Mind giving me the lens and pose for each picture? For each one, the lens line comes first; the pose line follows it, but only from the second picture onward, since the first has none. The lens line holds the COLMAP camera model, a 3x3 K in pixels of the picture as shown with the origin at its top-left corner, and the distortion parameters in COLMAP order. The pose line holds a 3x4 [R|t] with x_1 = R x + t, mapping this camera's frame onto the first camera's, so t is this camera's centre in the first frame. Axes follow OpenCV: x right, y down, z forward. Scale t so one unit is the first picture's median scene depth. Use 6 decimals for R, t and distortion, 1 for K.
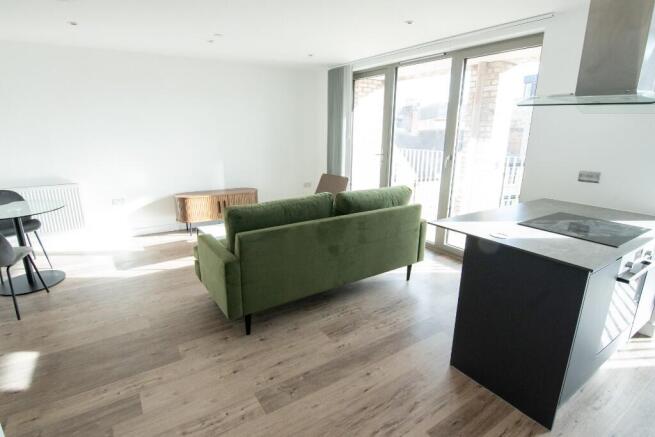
lens RADIAL K [[338.1, 0, 327.5], [0, 338.1, 218.5], [0, 0, 1]] dist [-0.022332, 0.000087]
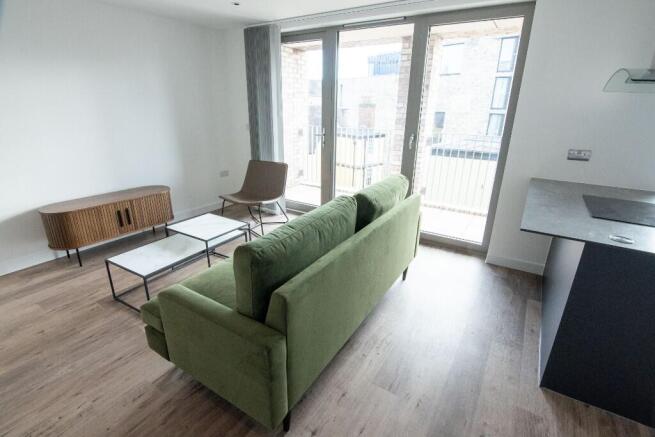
lens RADIAL K [[322.6, 0, 325.1], [0, 322.6, 219.5], [0, 0, 1]] dist [-0.021211, 0.000127]
pose [[0.916093, -0.129994, 0.379308, -0.196988], [0.096985, 0.989736, 0.104960, -0.065212], [-0.389059, -0.059366, 0.919298, 0.239550]]
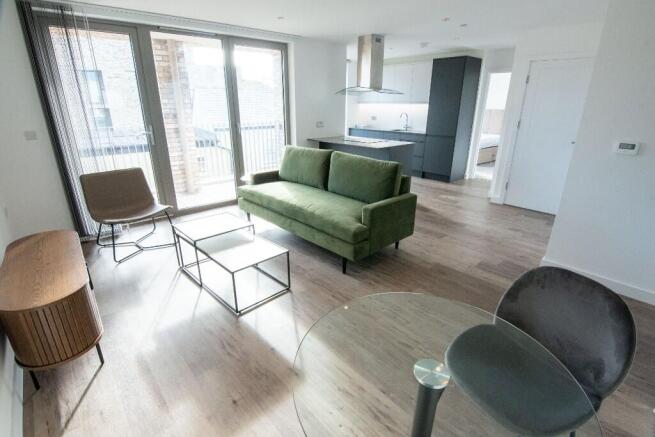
lens RADIAL K [[322.6, 0, 325.1], [0, 322.6, 219.5], [0, 0, 1]] dist [-0.021211, 0.000127]
pose [[-0.142581, -0.342854, 0.928505, -0.811092], [0.252875, 0.894339, 0.369069, -0.200081], [-0.956935, 0.287418, -0.040817, 0.744664]]
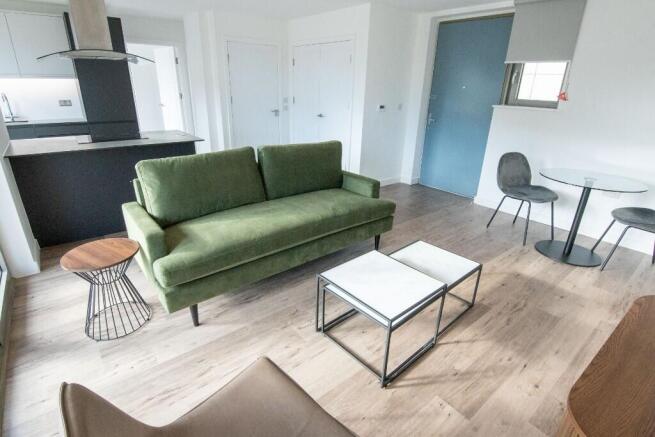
lens RADIAL K [[338.1, 0, 327.5], [0, 338.1, 218.5], [0, 0, 1]] dist [-0.022332, 0.000087]
pose [[-0.991752, 0.018078, -0.126889, -0.019740], [-0.062157, 0.797960, 0.599496, -0.329854], [0.112090, 0.602439, -0.790255, 1.238456]]
